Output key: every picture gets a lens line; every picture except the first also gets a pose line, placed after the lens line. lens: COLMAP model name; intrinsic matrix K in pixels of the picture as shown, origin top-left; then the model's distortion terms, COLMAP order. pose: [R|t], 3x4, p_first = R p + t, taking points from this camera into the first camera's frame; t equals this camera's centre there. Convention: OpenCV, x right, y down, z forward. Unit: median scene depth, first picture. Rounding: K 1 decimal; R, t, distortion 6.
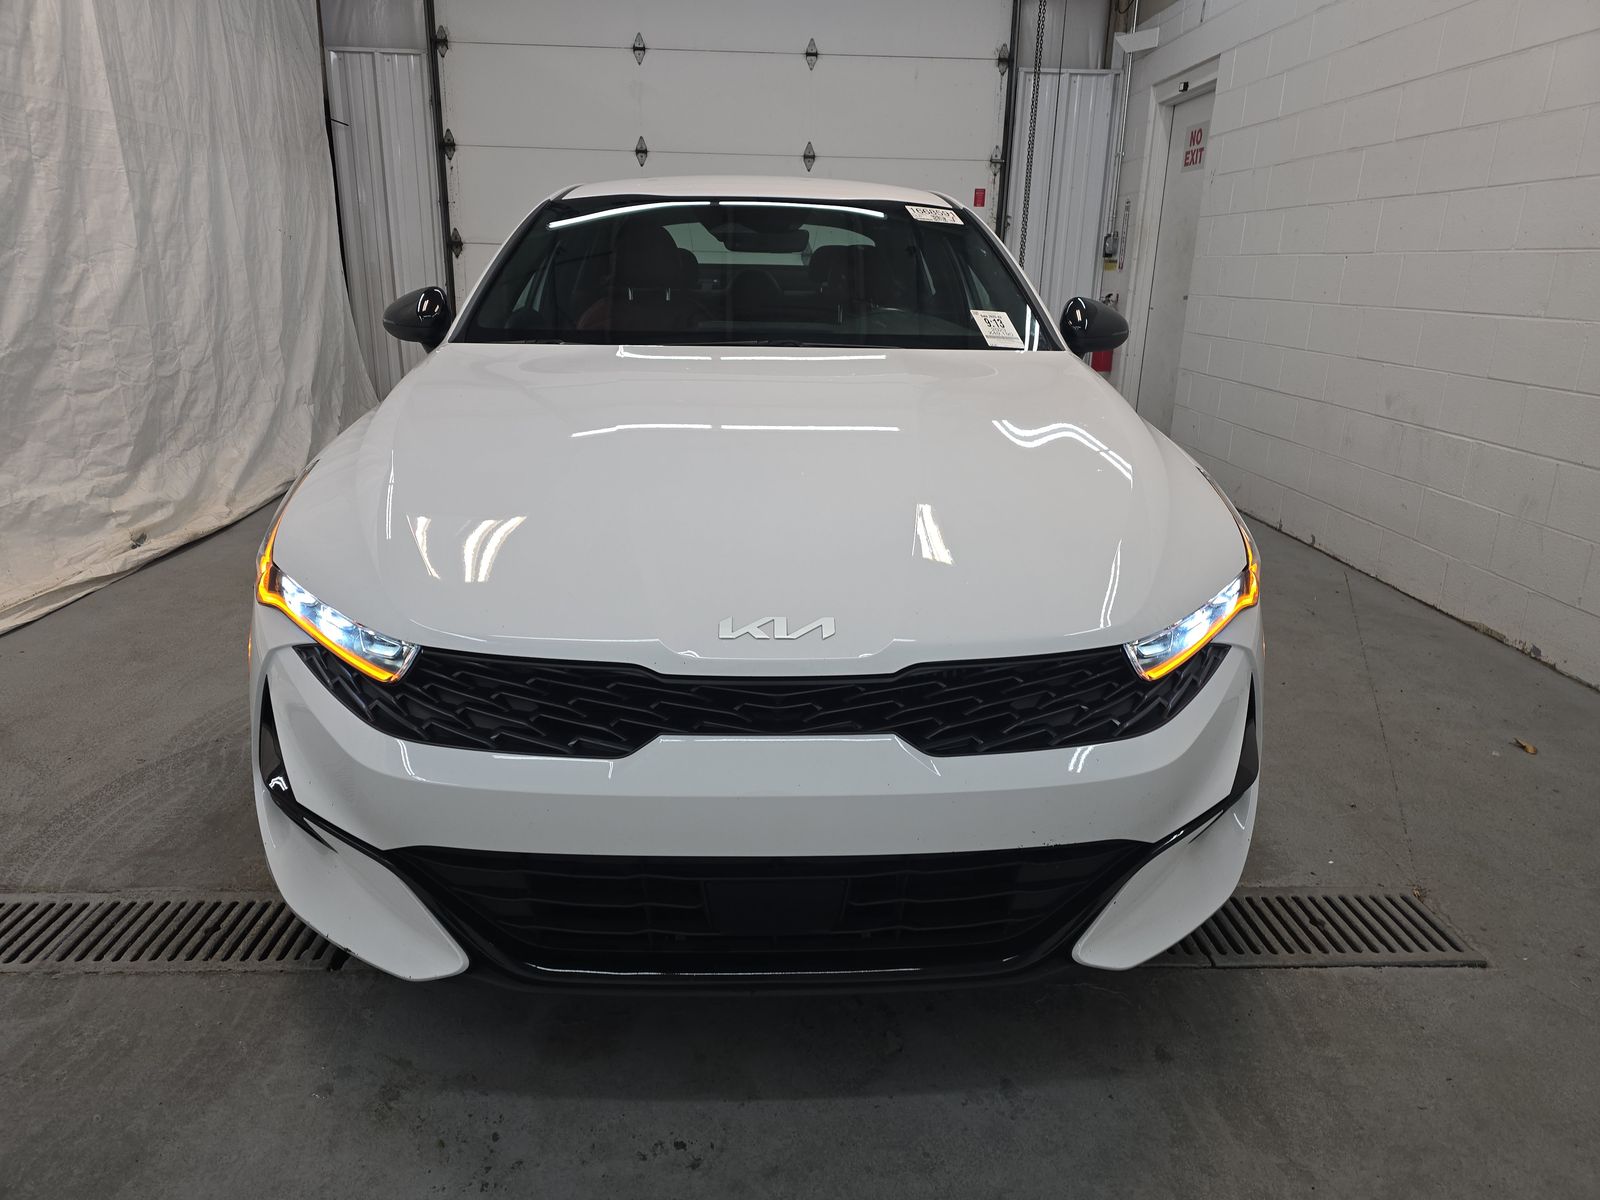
lens RADIAL K [[1091.8, 0, 771.6], [0, 1091.8, 597.8], [0, 0, 1]] dist [0.042020, -0.032054]
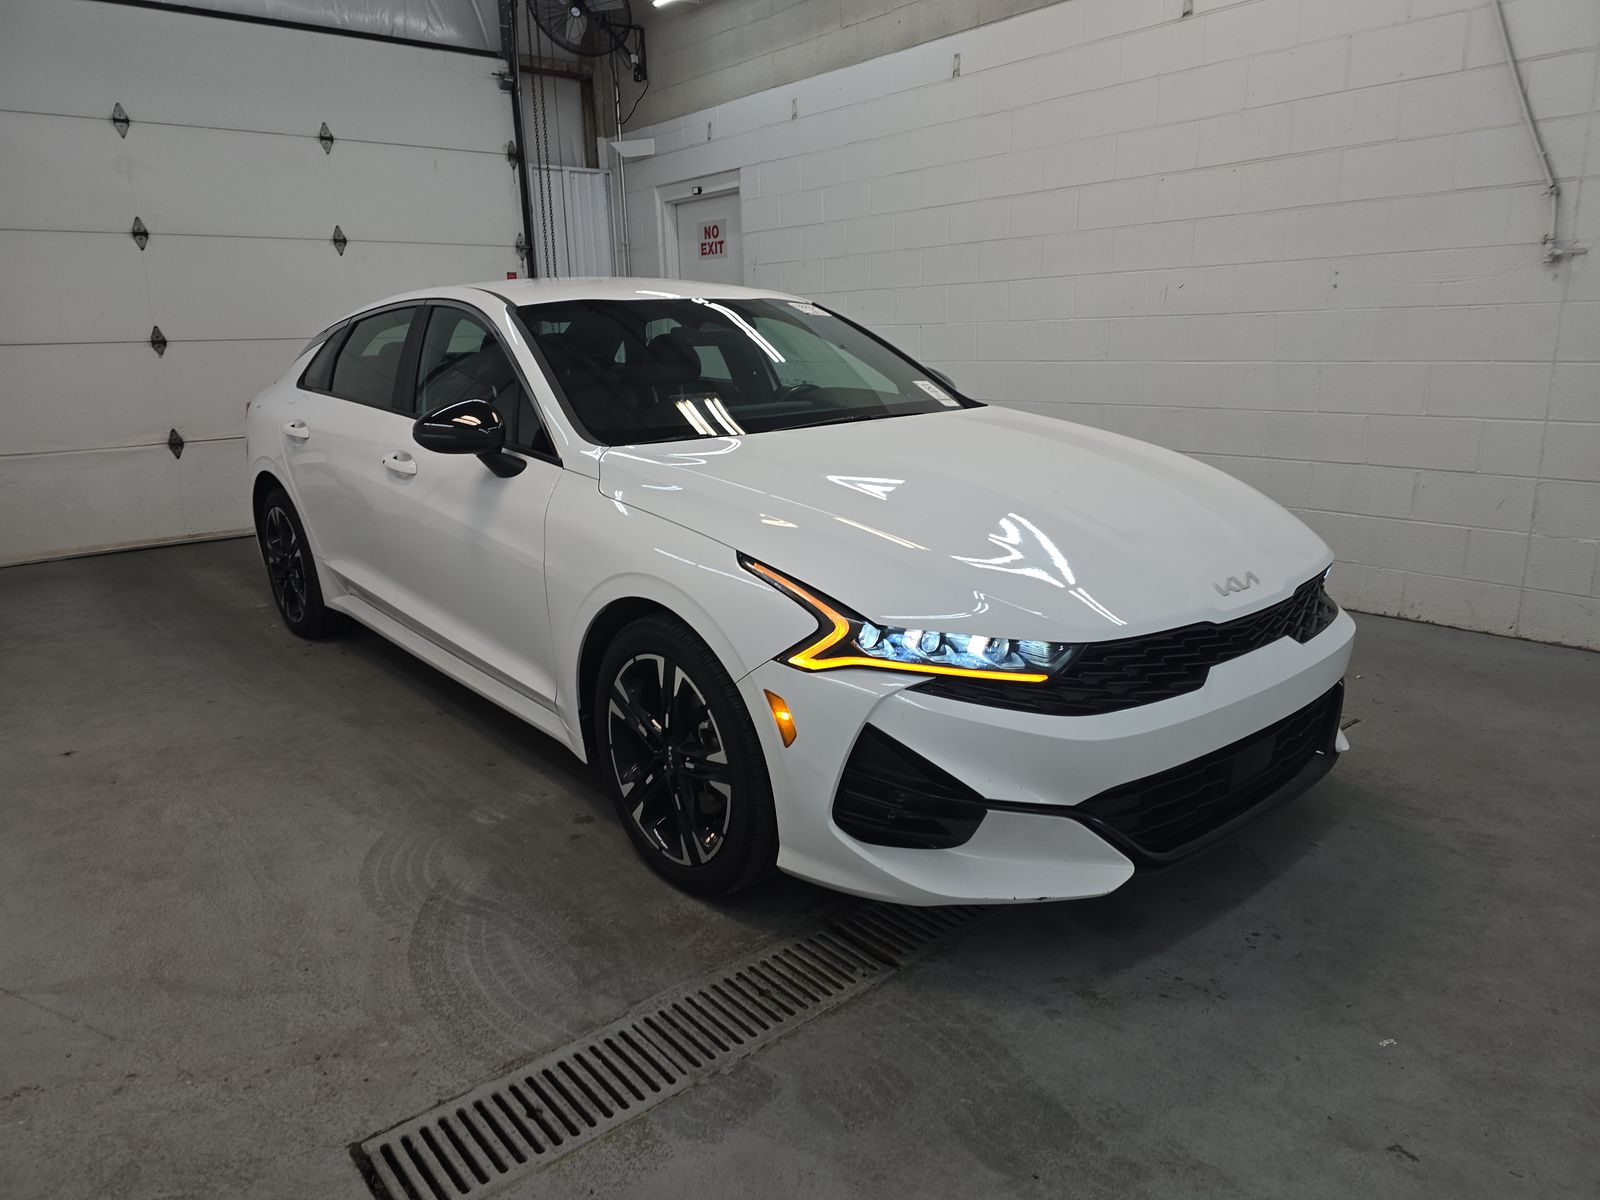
lens RADIAL K [[1091.8, 0, 802.2], [0, 1091.8, 601.2], [0, 0, 1]] dist [0.042020, -0.032054]
pose [[0.782465, -0.190081, 0.592974, -0.514883], [0.221269, 0.974996, 0.020562, -0.042347], [-0.582056, 0.115117, 0.804959, 0.037496]]
